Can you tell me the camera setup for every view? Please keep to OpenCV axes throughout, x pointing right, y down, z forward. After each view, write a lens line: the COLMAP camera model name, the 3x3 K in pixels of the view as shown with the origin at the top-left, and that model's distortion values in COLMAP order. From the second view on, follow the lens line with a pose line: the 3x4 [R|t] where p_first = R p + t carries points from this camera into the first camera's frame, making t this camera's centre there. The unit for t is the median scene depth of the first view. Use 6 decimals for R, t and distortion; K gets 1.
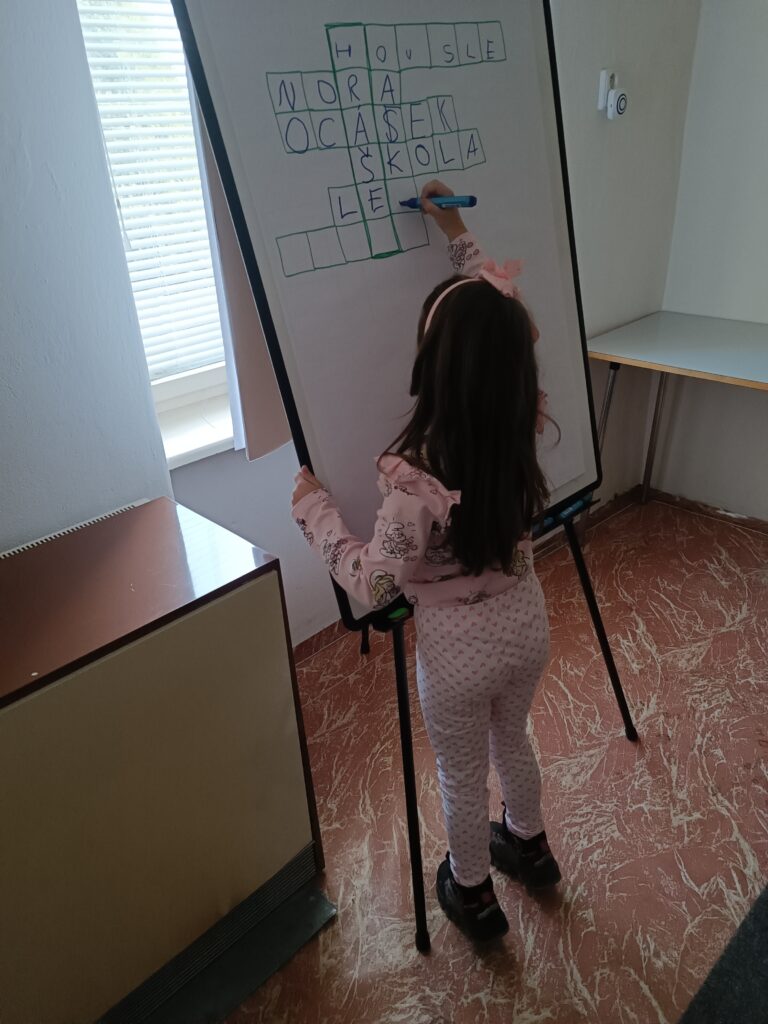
lens RADIAL K [[751.0, 0, 379.1], [0, 751.0, 513.7], [0, 0, 1]] dist [0.074952, -0.090625]
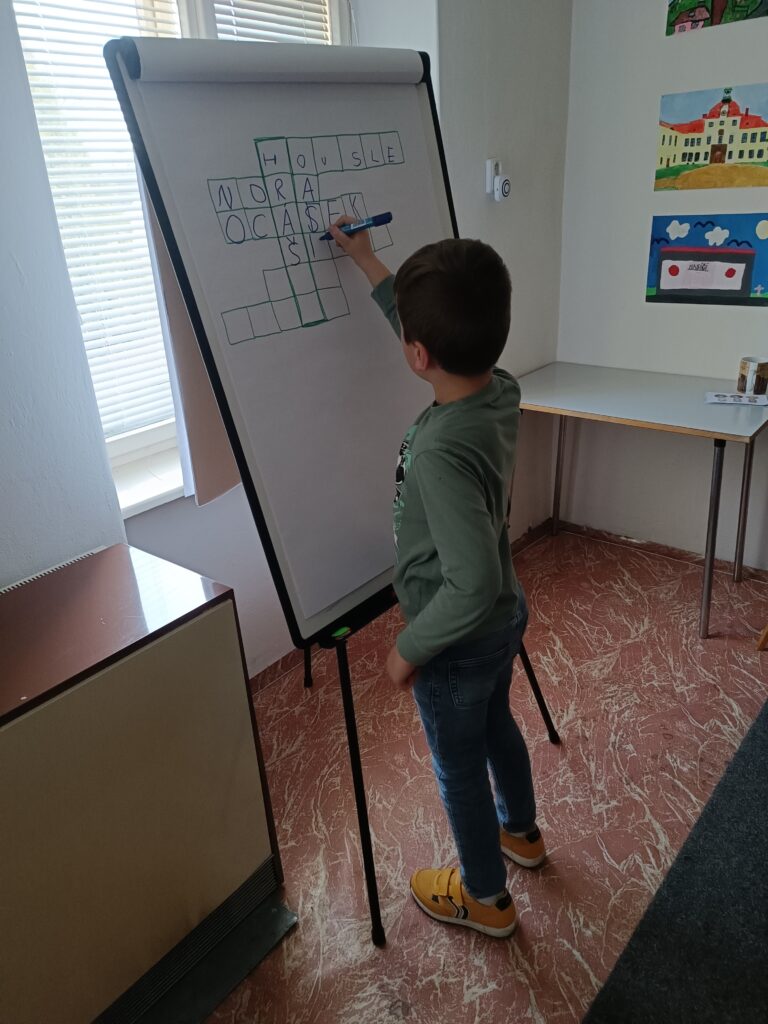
lens RADIAL K [[751.0, 0, 382.8], [0, 751.0, 514.1], [0, 0, 1]] dist [0.058669, -0.057521]
pose [[0.993373, -0.052203, 0.102394, -0.015341], [0.059182, 0.996040, -0.066347, 0.028343], [-0.098525, 0.071967, 0.992529, -0.118046]]
